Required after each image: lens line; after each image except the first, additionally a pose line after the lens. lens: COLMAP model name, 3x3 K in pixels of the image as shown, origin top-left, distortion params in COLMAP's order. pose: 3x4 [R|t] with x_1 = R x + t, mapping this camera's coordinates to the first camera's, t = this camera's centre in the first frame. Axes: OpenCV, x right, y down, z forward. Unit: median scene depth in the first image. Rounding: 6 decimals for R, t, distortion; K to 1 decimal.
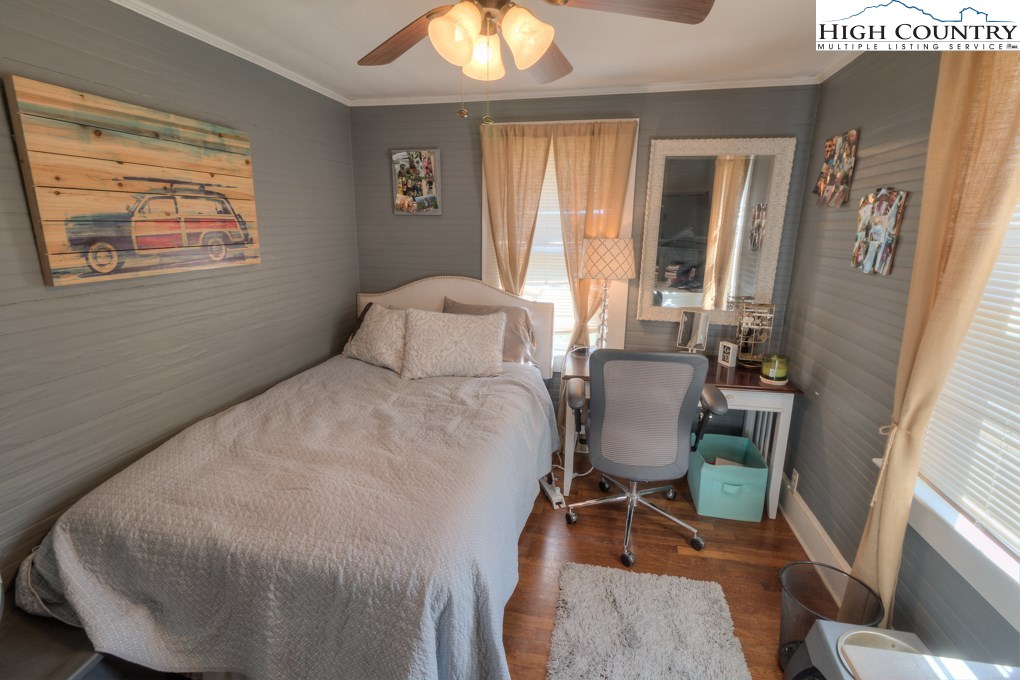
lens RADIAL K [[476.8, 0, 498.2], [0, 476.8, 335.4], [0, 0, 1]] dist [-0.035999, 0.039839]
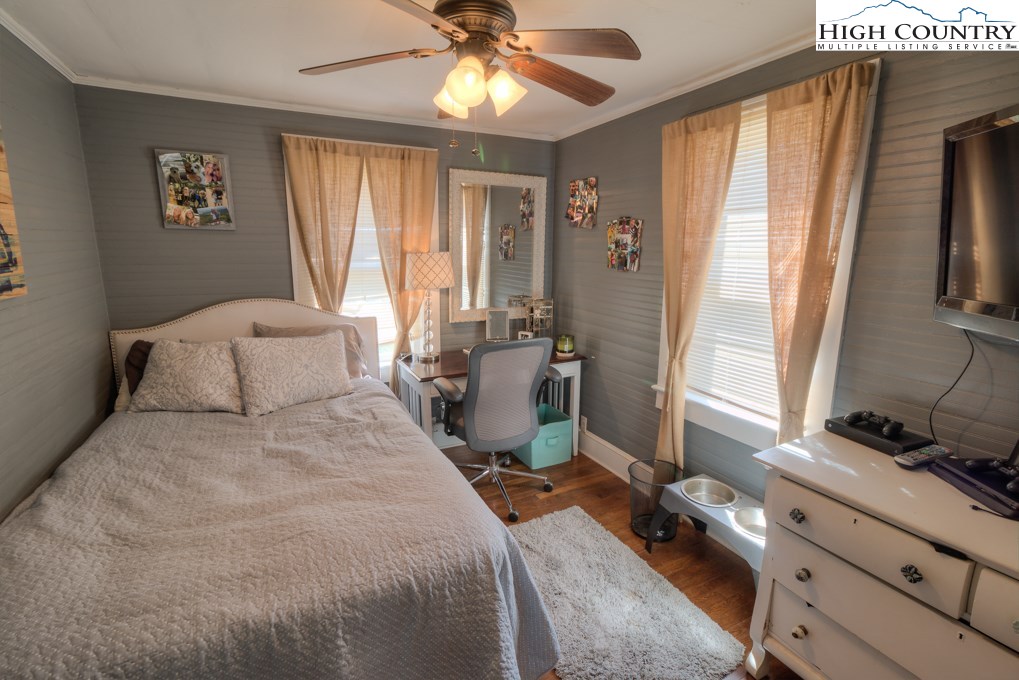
lens RADIAL K [[477.5, 0, 508.2], [0, 477.5, 335.3], [0, 0, 1]] dist [-0.002212, 0.012792]
pose [[0.776891, -0.123202, 0.617464, -0.350419], [0.144680, 0.989359, 0.015370, -0.001756], [-0.612788, 0.077394, 0.786449, 0.014670]]
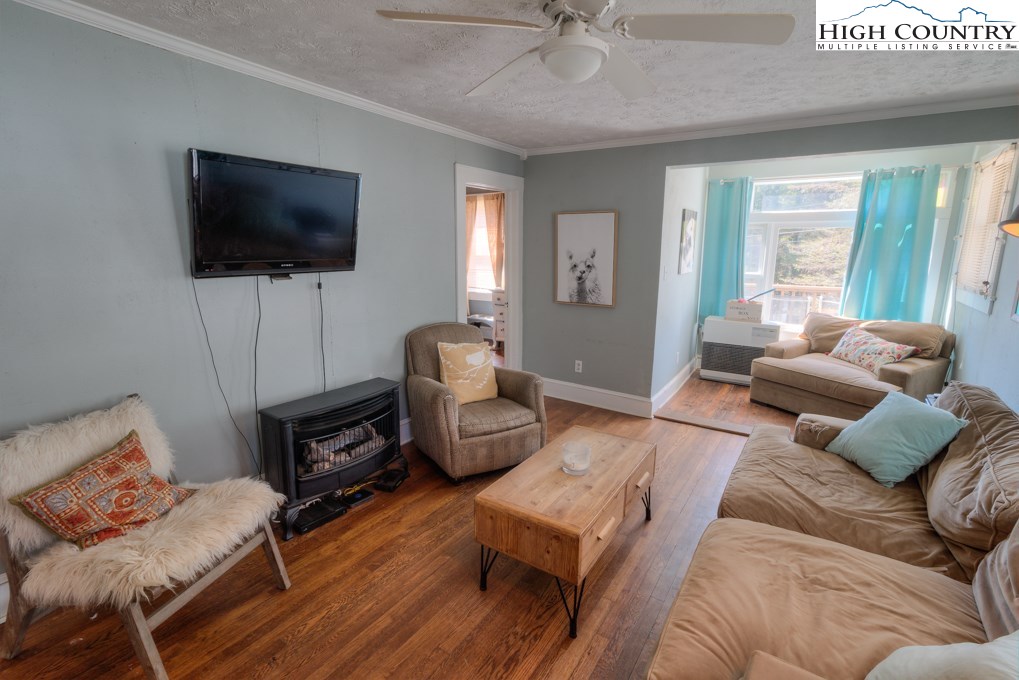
lens RADIAL K [[477.5, 0, 508.2], [0, 477.5, 335.3], [0, 0, 1]] dist [-0.002212, 0.012792]
pose [[0.361730, -0.174044, 0.915893, -1.945192], [0.209034, 0.972548, 0.102252, 0.196060], [-0.908546, 0.154465, 0.388181, -0.666771]]
